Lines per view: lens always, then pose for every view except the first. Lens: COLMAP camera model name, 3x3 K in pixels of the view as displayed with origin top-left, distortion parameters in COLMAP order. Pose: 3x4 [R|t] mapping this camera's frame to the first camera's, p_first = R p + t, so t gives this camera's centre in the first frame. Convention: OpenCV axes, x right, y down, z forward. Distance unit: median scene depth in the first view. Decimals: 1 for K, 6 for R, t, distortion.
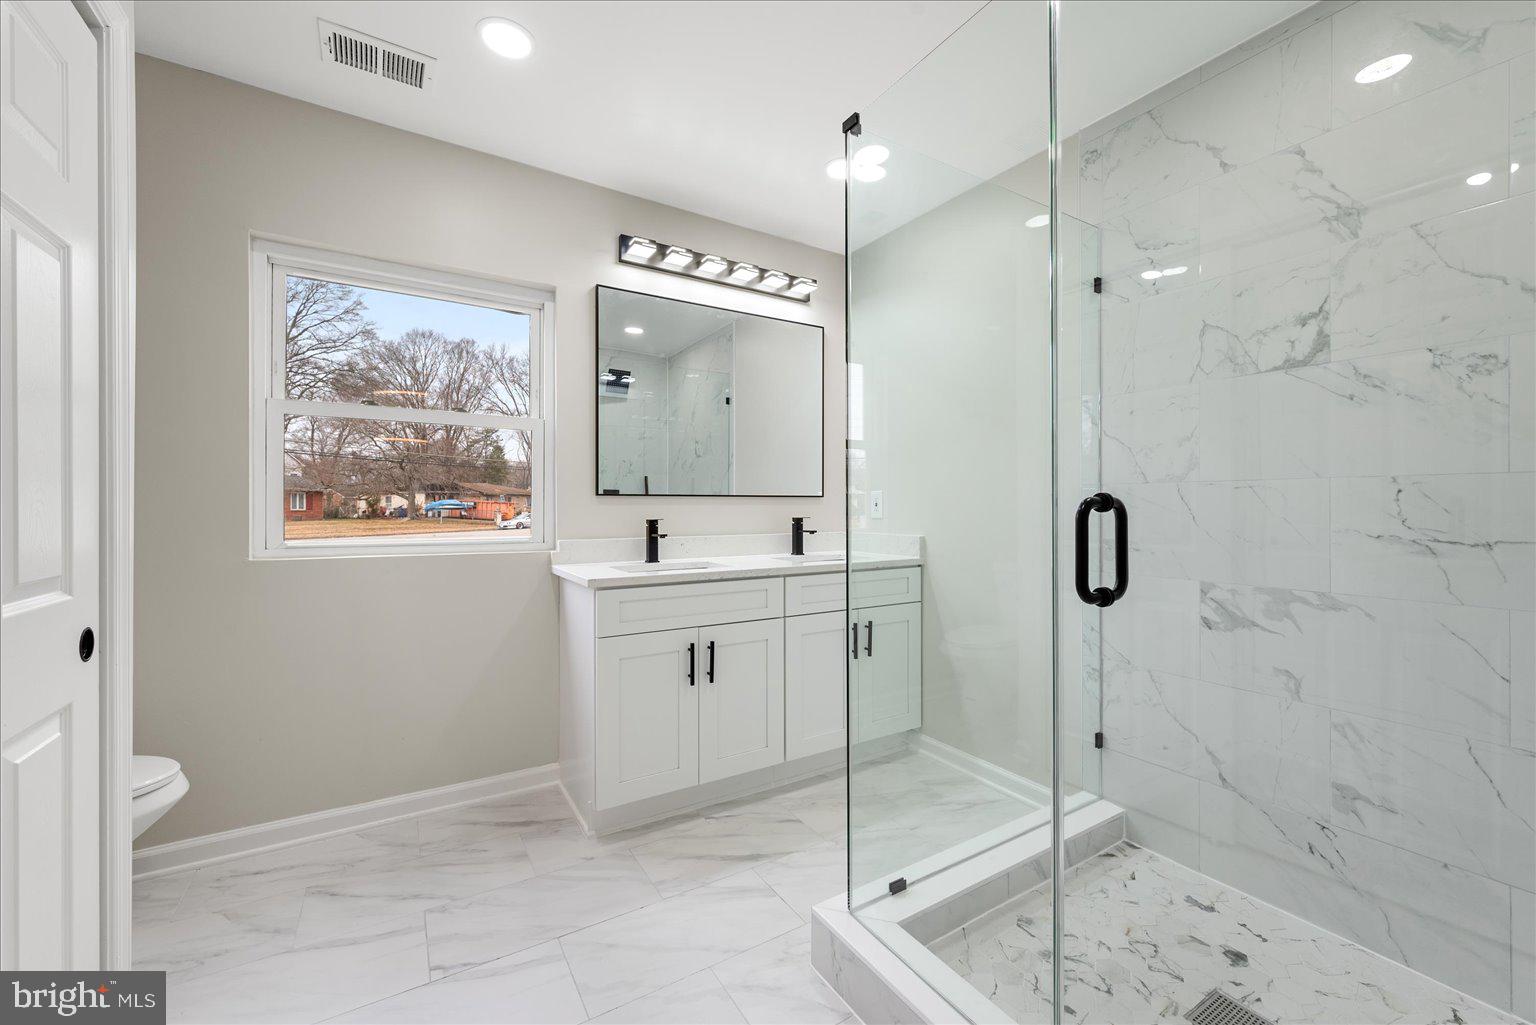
lens RADIAL K [[604.5, 0, 767.8], [0, 604.5, 503.4], [0, 0, 1]] dist [0.000146, -0.000039]
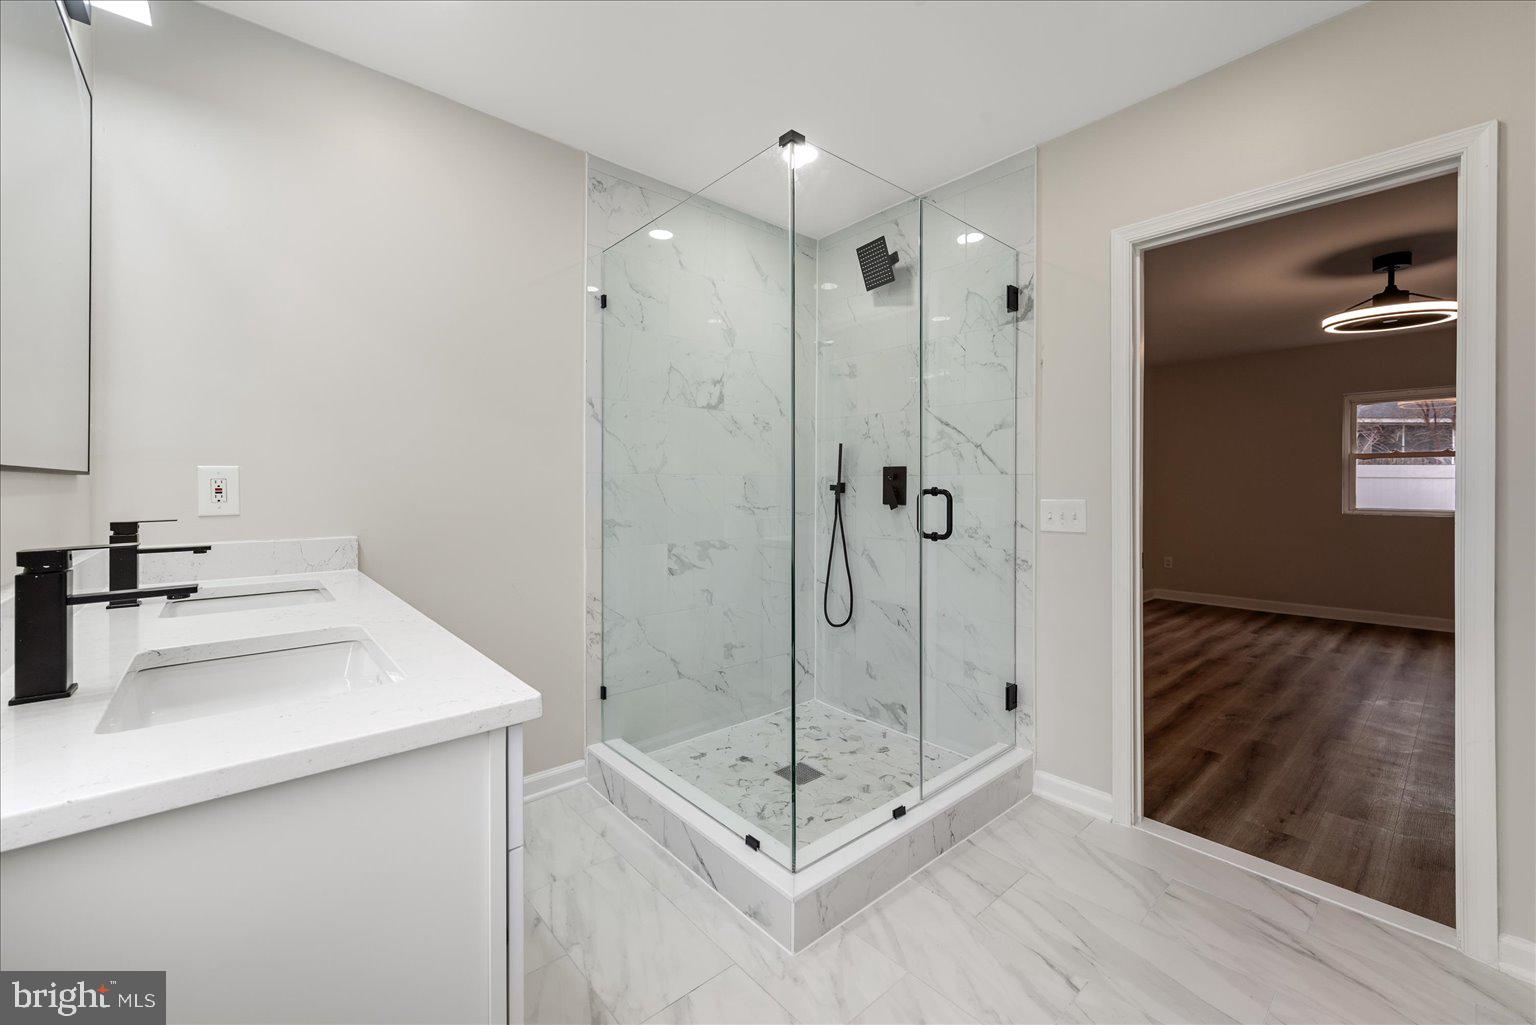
lens RADIAL K [[614.8, 0, 767.0], [0, 614.8, 486.1], [0, 0, 1]] dist [0.000199, 0.000001]
pose [[-0.161214, 0.000969, 0.986919, -0.854039], [-0.004896, 0.999986, -0.001781, -0.007190], [-0.986907, -0.005119, -0.161207, 1.123607]]
